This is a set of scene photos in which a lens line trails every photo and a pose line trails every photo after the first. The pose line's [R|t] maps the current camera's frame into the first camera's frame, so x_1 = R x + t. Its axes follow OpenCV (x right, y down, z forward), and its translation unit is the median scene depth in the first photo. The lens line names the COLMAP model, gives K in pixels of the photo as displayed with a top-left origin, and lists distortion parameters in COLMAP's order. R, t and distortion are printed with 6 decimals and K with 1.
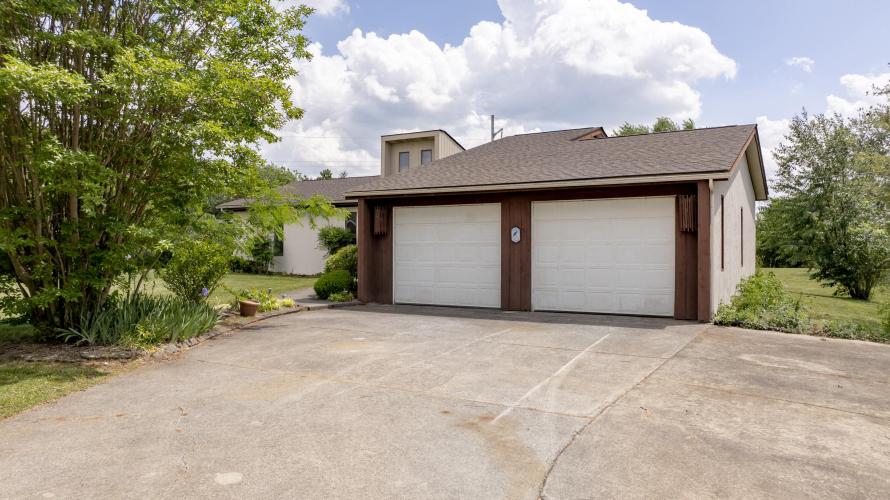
lens RADIAL K [[623.6, 0, 441.7], [0, 623.6, 249.4], [0, 0, 1]] dist [-0.036852, 0.045910]
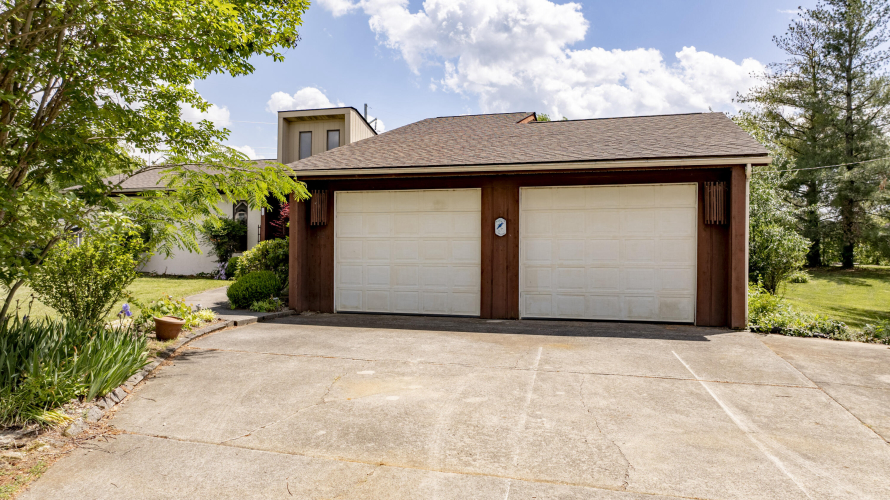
lens RADIAL K [[623.6, 0, 441.7], [0, 623.6, 249.4], [0, 0, 1]] dist [-0.036852, 0.045910]
pose [[0.970091, 0.001347, 0.242737, -0.156394], [-0.002847, 0.999979, 0.005829, 0.001637], [-0.242725, -0.006346, 0.970075, 0.218740]]
